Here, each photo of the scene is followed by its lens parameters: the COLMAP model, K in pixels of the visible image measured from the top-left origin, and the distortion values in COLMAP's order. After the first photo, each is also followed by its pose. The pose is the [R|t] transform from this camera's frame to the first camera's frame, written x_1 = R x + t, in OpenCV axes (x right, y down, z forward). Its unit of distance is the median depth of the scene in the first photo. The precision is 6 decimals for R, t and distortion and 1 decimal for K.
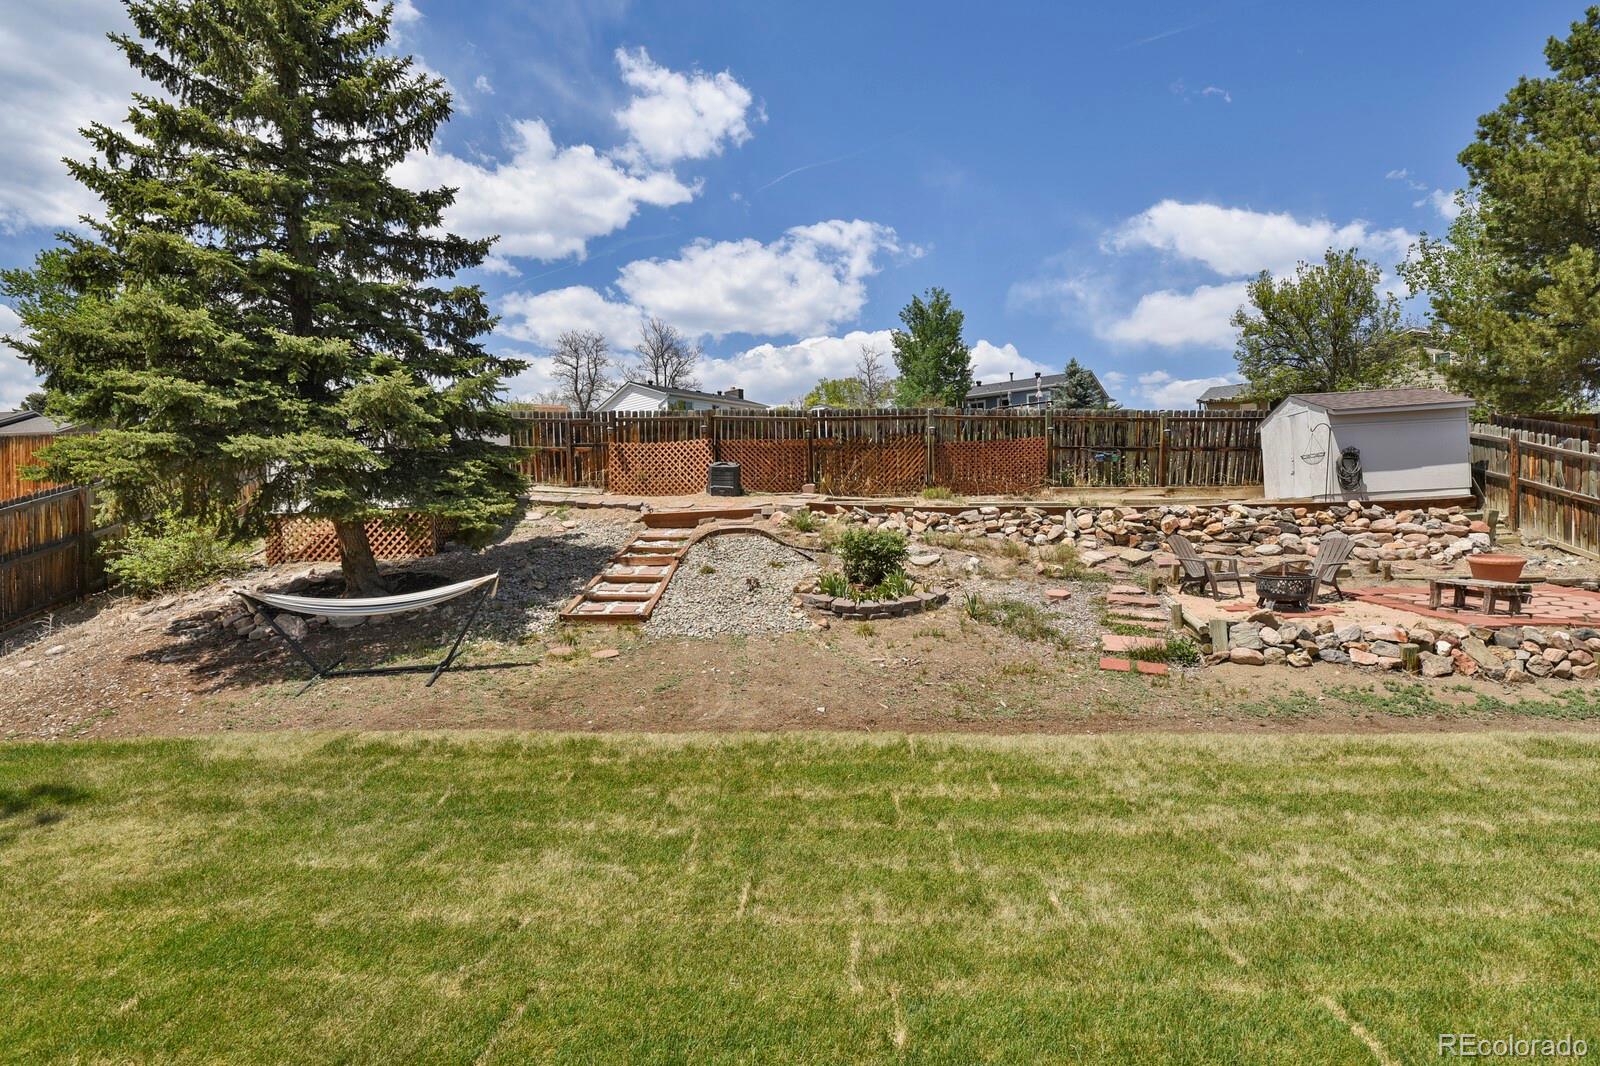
lens RADIAL K [[845.7, 0, 797.7], [0, 845.7, 522.9], [0, 0, 1]] dist [-0.017732, -0.000631]
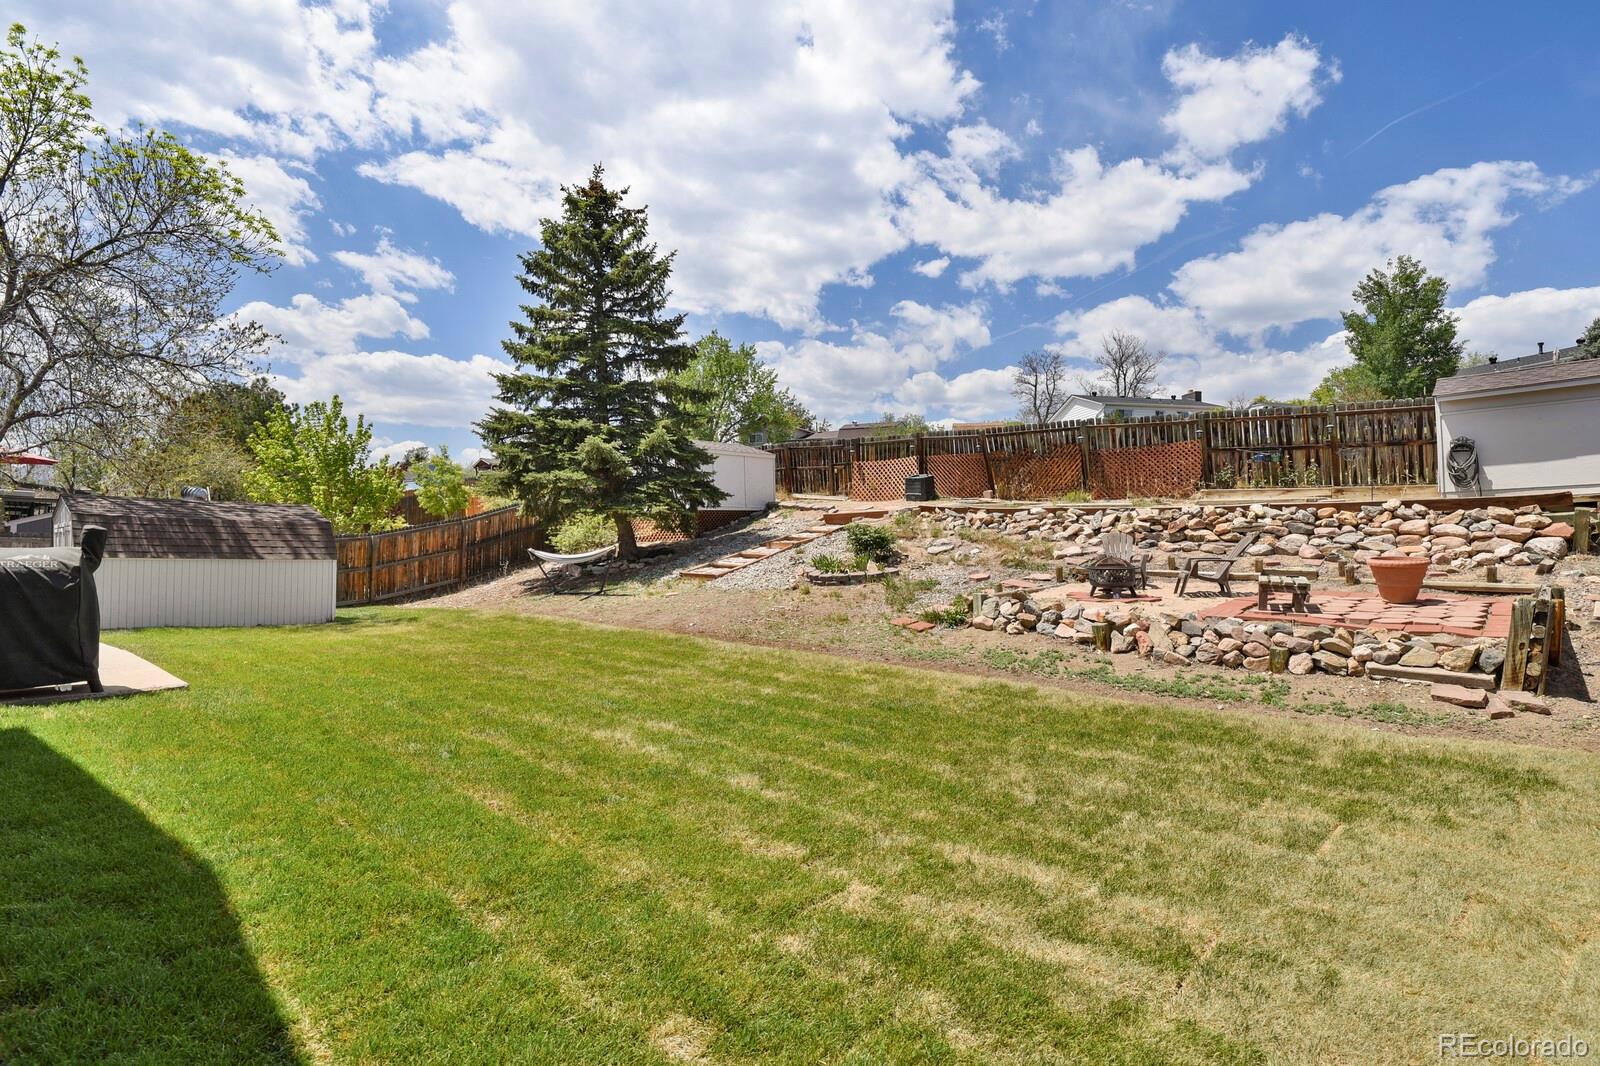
lens RADIAL K [[781.8, 0, 800.0], [0, 781.8, 533.0], [0, 0, 1]] dist [-0.014881, -0.001240]
pose [[0.798007, 0.014883, -0.602464, 0.149706], [-0.009634, 0.999882, 0.011940, 0.001313], [0.602571, -0.003724, 0.798057, -0.012660]]
